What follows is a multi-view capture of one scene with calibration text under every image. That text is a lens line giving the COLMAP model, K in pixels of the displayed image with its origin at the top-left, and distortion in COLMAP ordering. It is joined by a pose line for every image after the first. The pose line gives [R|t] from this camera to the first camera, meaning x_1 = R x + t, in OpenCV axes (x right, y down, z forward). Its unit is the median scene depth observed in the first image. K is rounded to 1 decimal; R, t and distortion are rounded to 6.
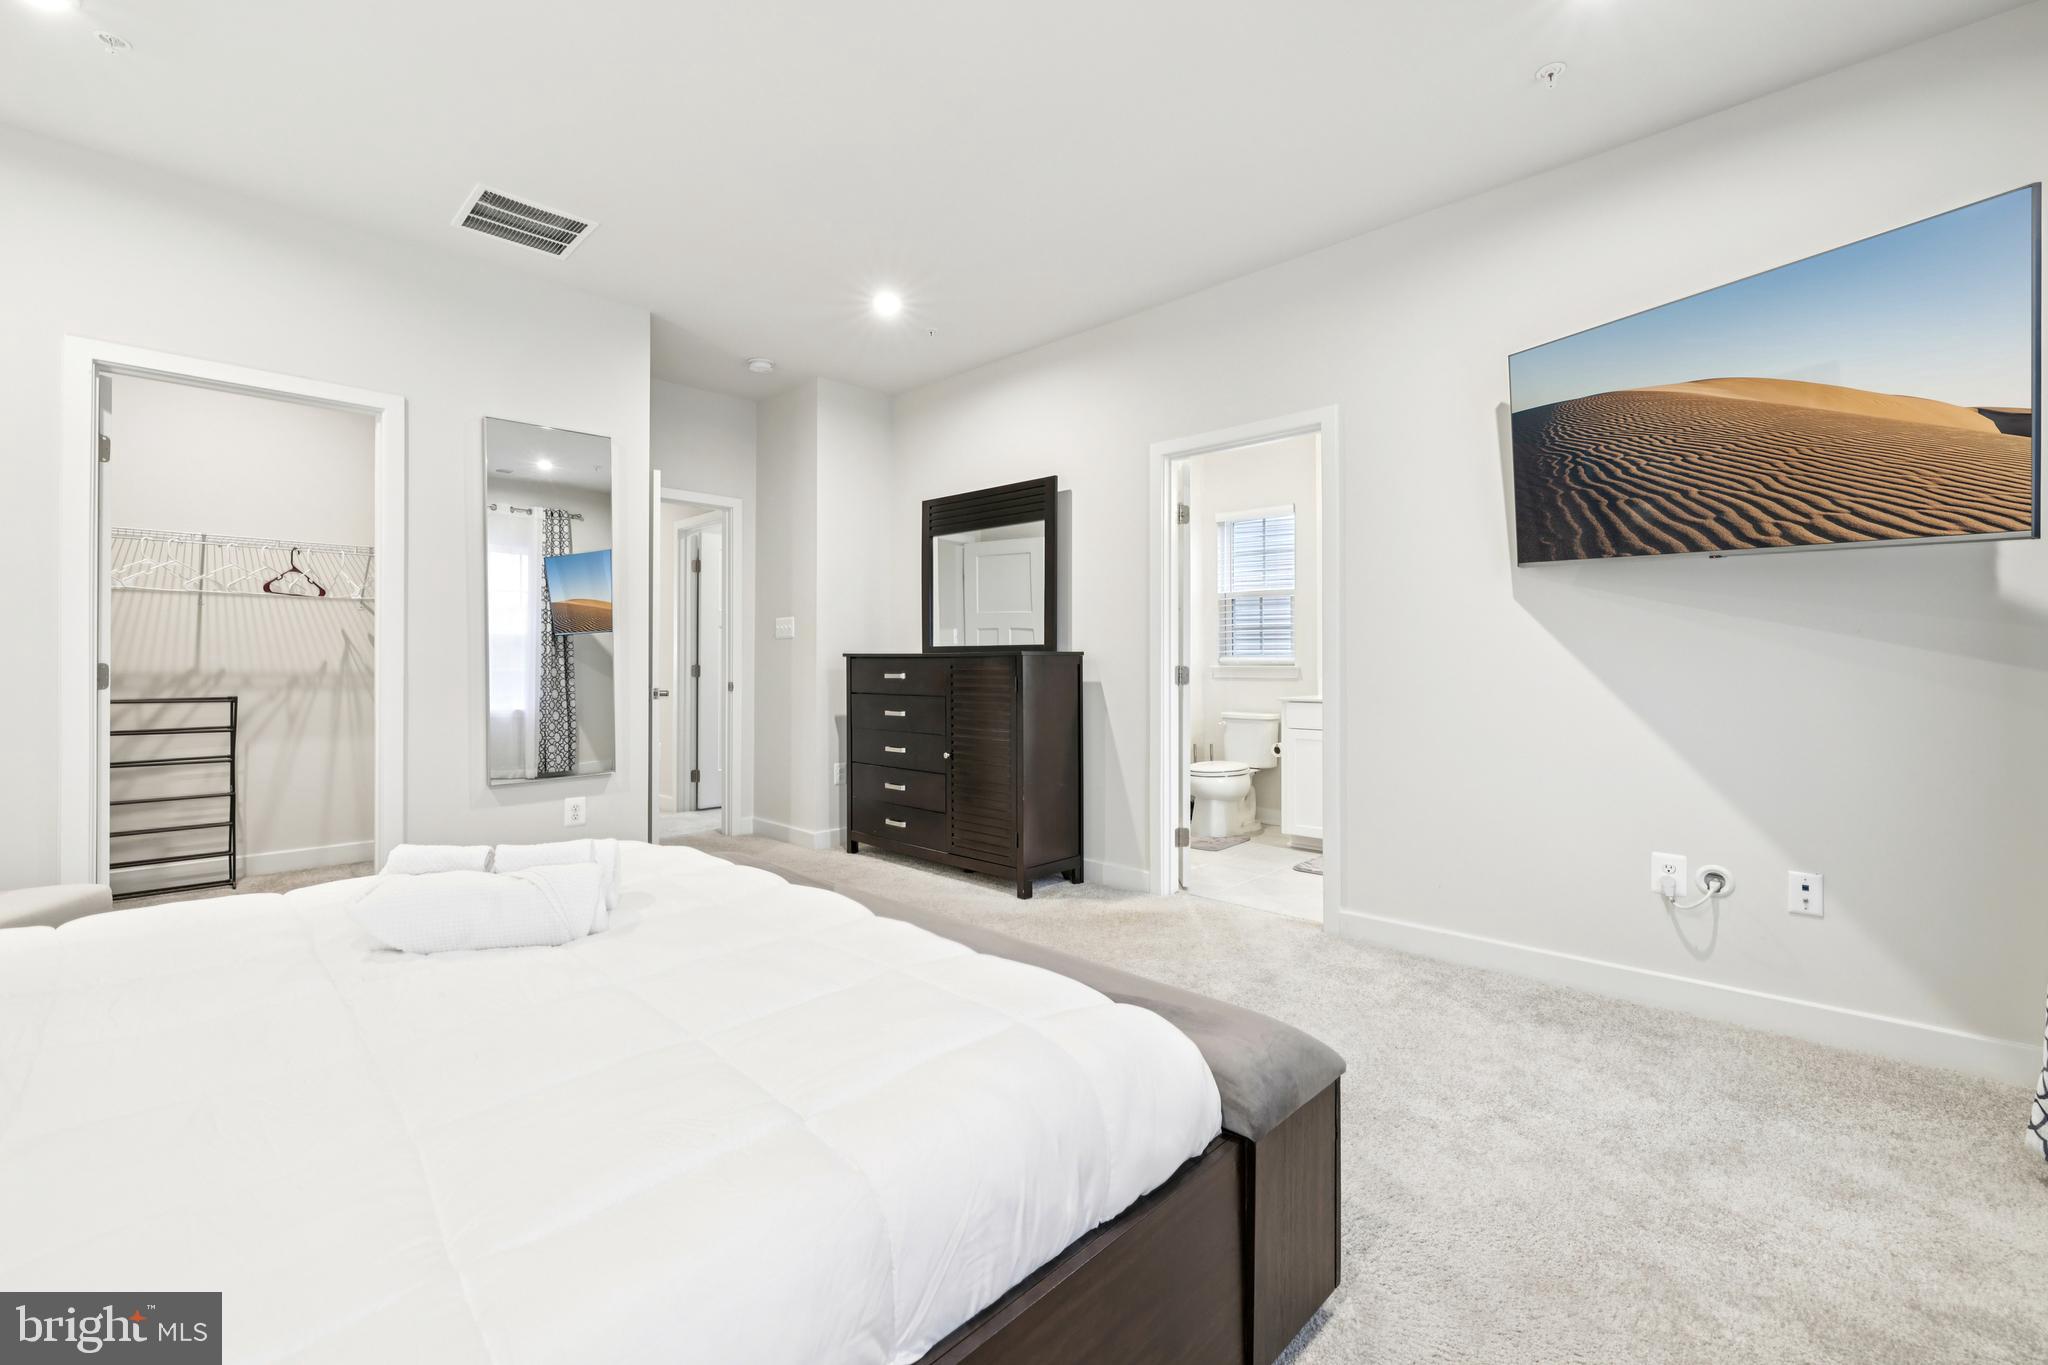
lens RADIAL K [[881.6, 0, 1024.0], [0, 881.6, 682.5], [0, 0, 1]] dist [-0.001383, 0.000035]
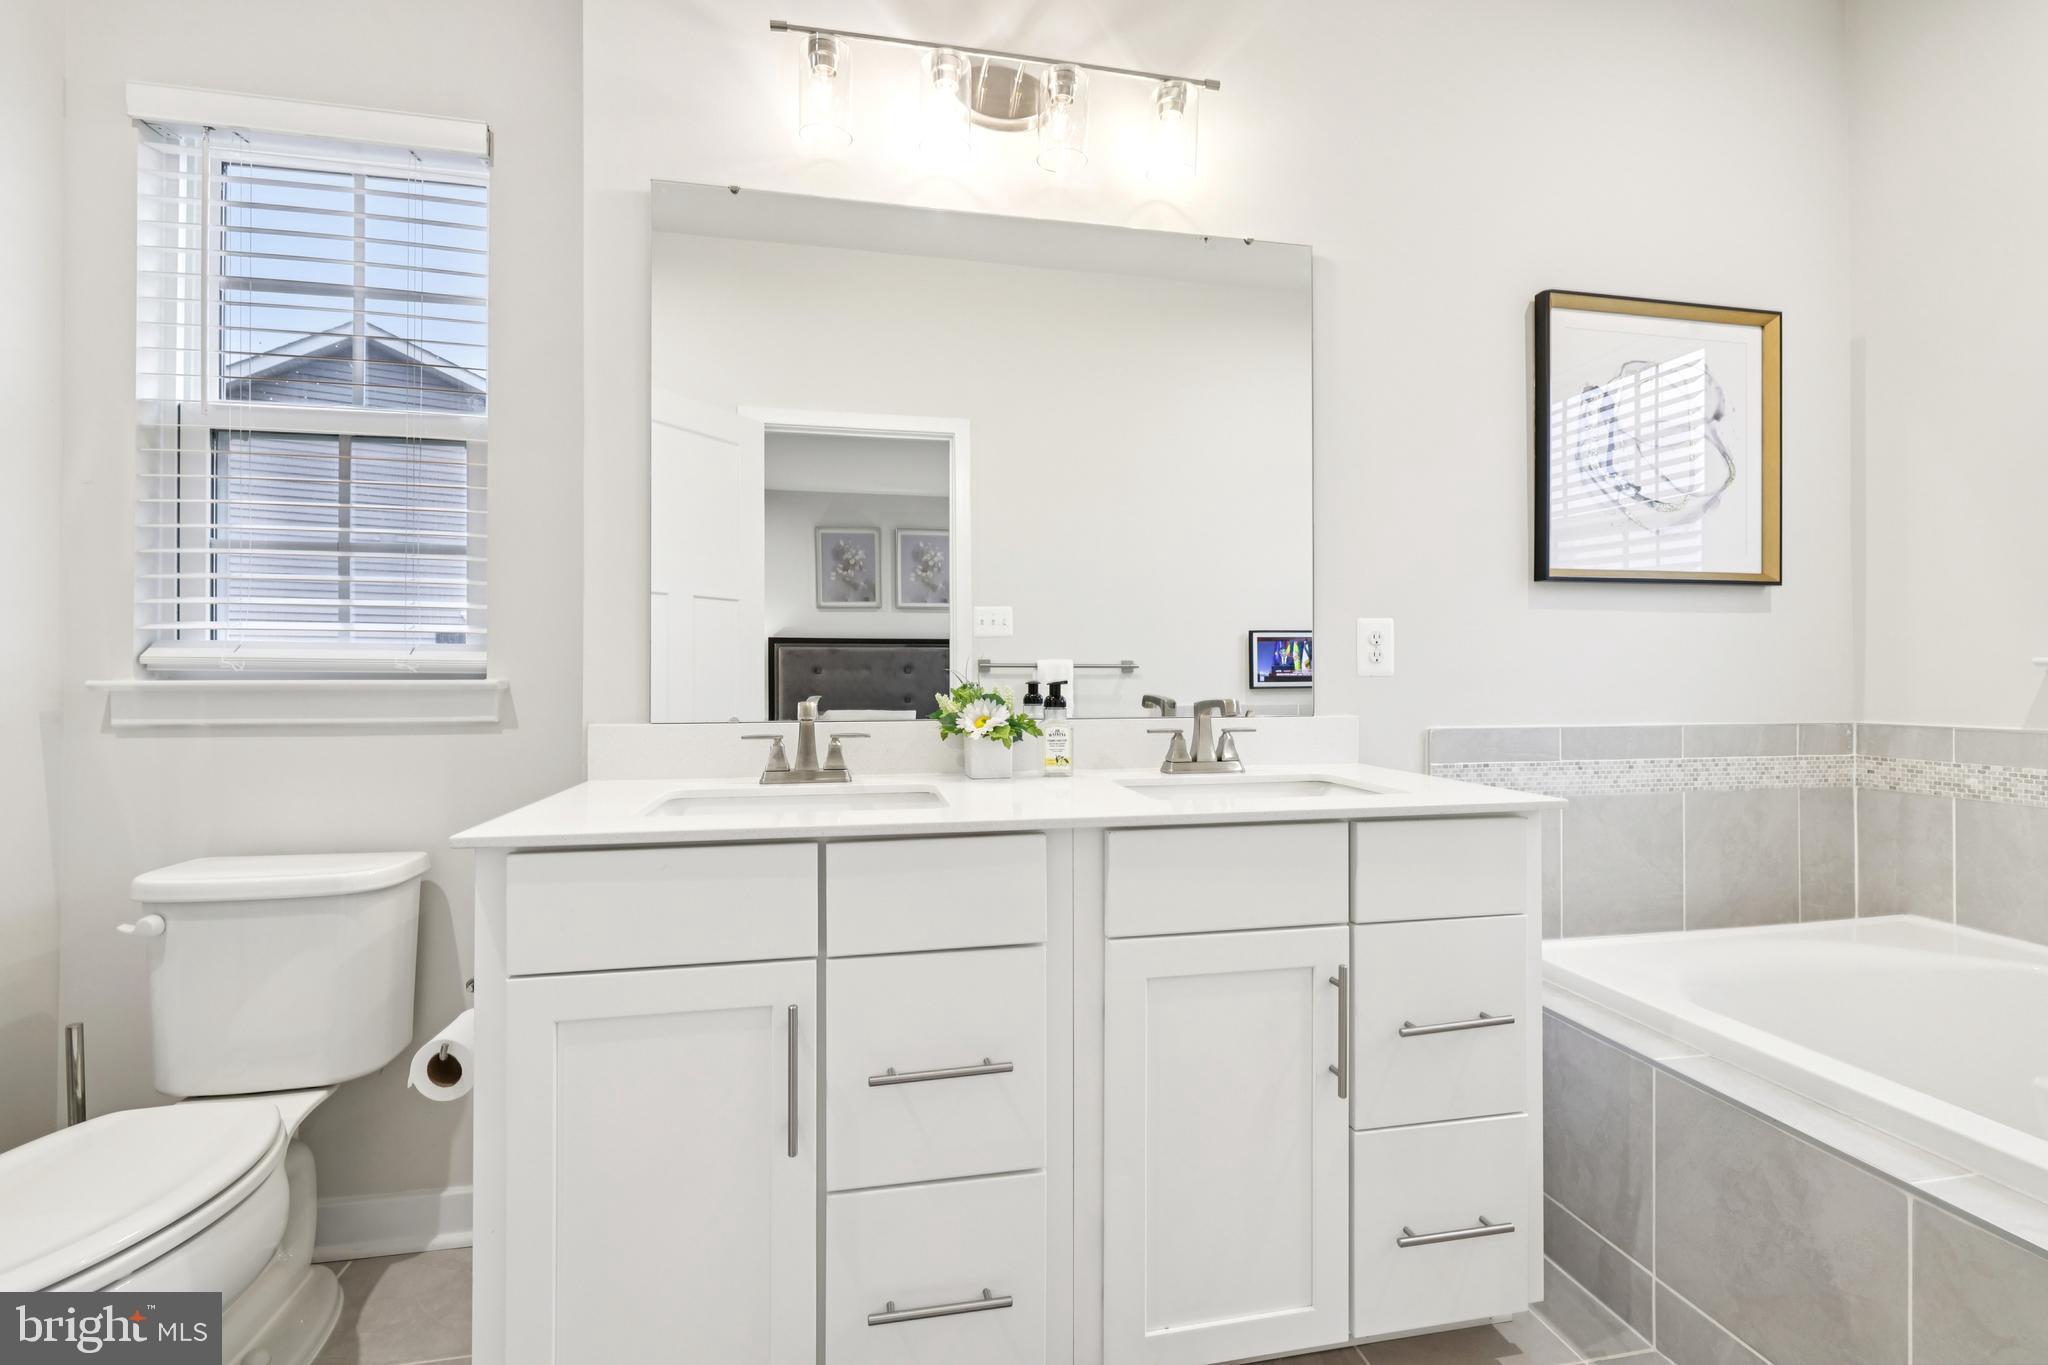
lens RADIAL K [[863.2, 0, 1019.8], [0, 863.2, 672.6], [0, 0, 1]] dist [-0.000769, 0.000041]
pose [[0.590467, 0.006975, 0.807031, 0.169897], [0.011716, 0.999783, -0.017213, -0.013425], [-0.806976, 0.019619, 0.590258, 0.648577]]
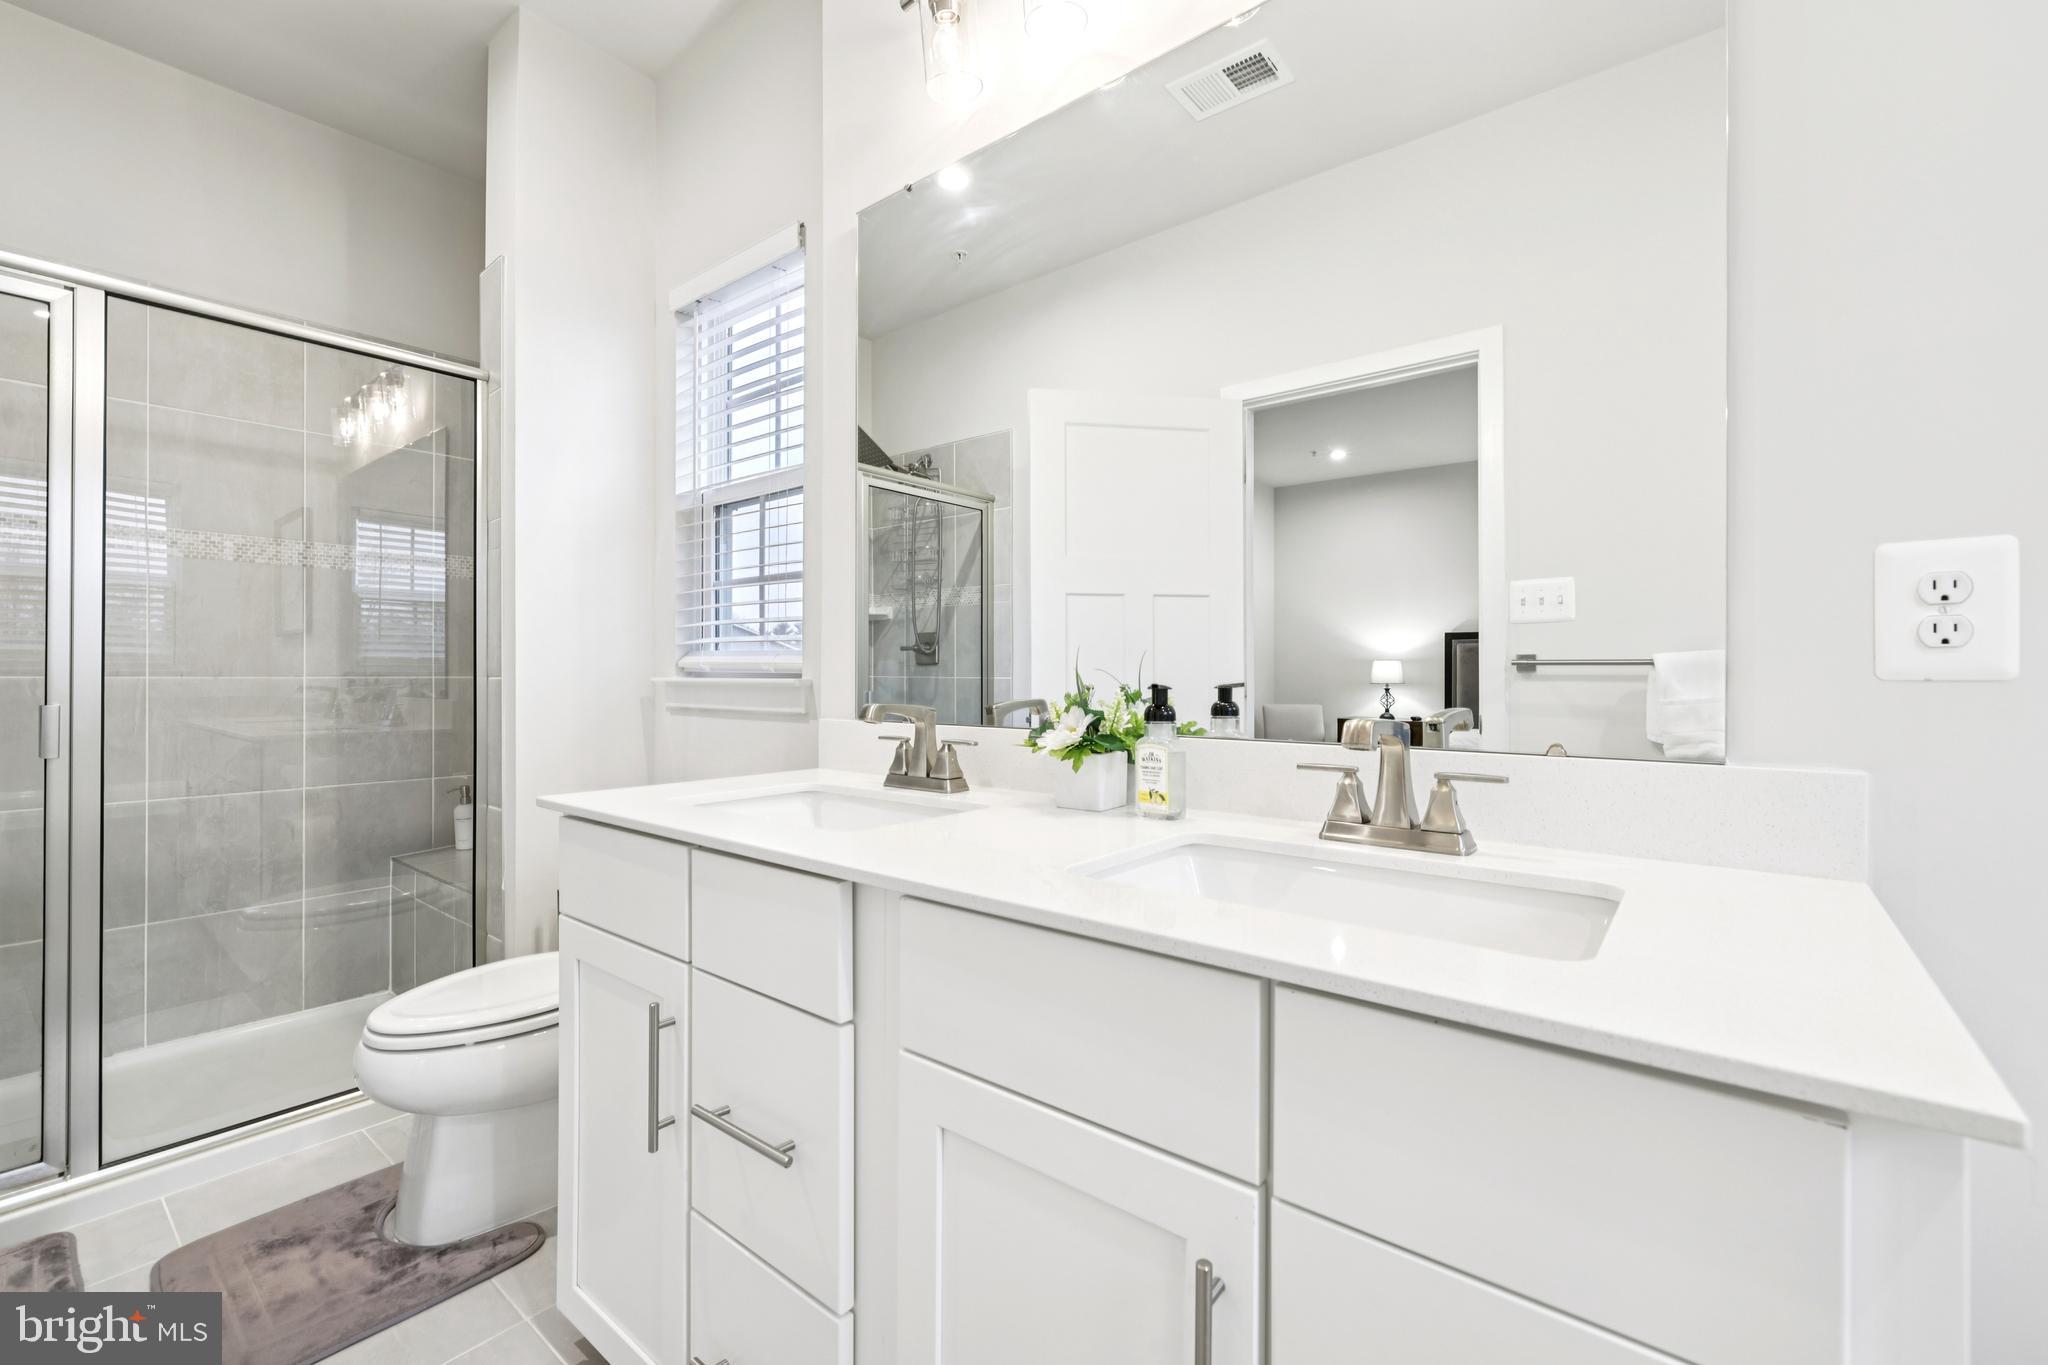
lens RADIAL K [[863.2, 0, 1019.8], [0, 863.2, 672.6], [0, 0, 1]] dist [-0.000769, 0.000041]
pose [[0.997913, 0.006525, 0.064240, 0.348517], [-0.005249, 0.999786, -0.020023, -0.013801], [-0.064357, 0.019644, 0.997734, 0.609817]]
